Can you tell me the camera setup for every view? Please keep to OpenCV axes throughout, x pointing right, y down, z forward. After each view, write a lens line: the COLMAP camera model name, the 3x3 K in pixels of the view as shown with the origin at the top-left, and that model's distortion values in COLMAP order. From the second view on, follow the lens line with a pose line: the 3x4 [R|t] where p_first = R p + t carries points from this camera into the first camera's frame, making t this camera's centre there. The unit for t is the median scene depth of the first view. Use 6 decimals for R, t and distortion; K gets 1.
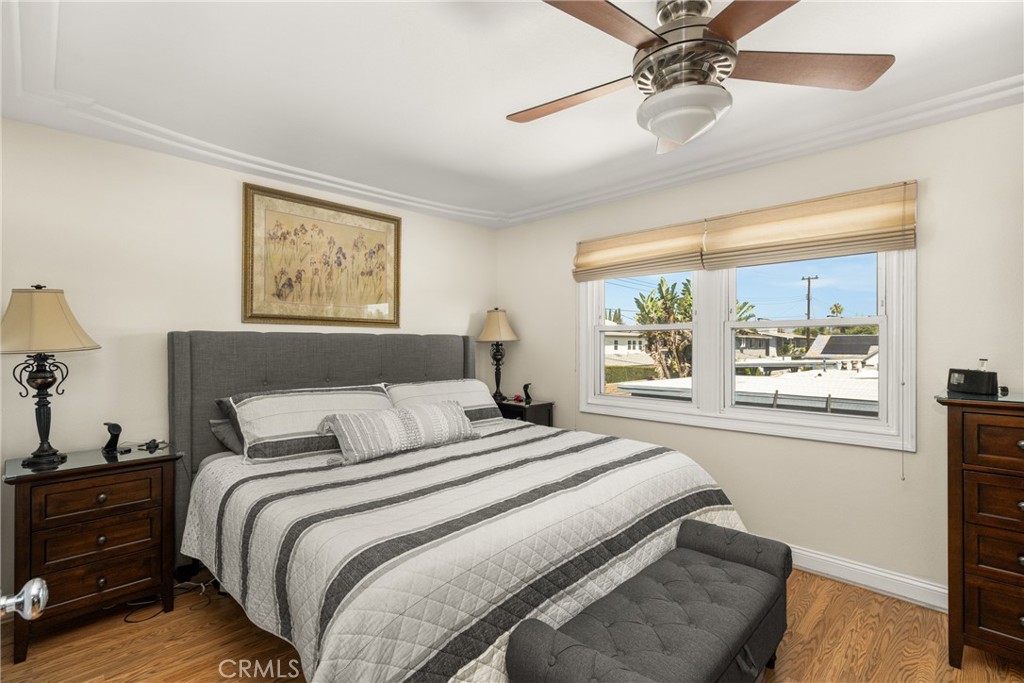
lens RADIAL K [[470.1, 0, 518.4], [0, 470.1, 346.3], [0, 0, 1]] dist [0.003772, 0.001603]
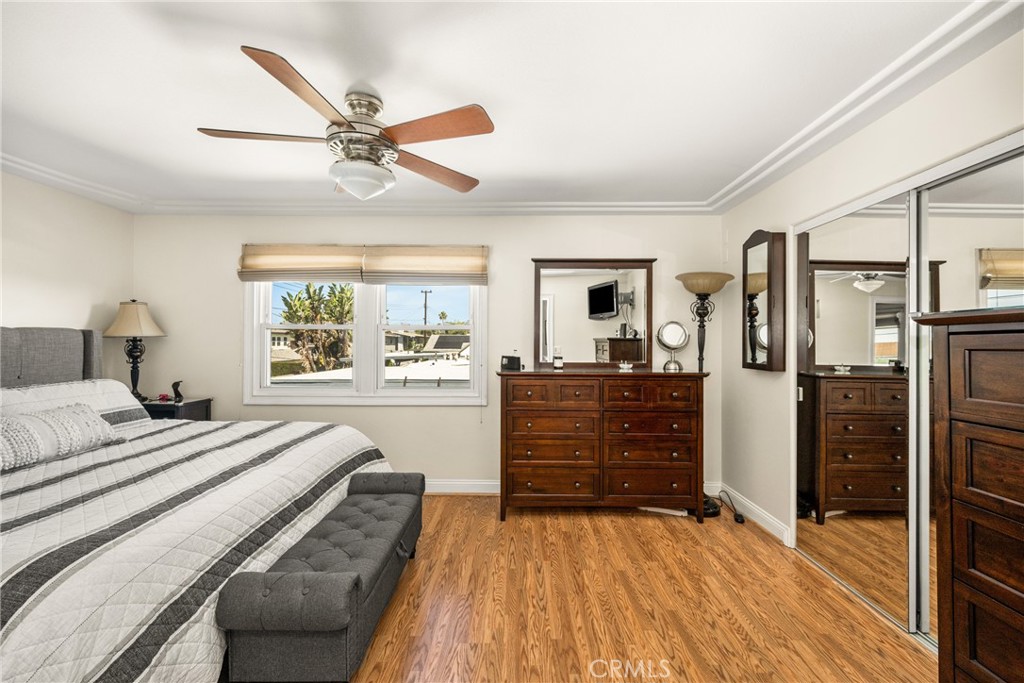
lens RADIAL K [[407.9, 0, 512.3], [0, 407.9, 340.7], [0, 0, 1]] dist [0.002470, 0.000079]
pose [[0.722983, 0.006105, 0.690839, -0.118921], [-0.002617, 0.999978, -0.006098, -0.000134], [-0.690861, 0.002601, 0.722983, -0.137144]]
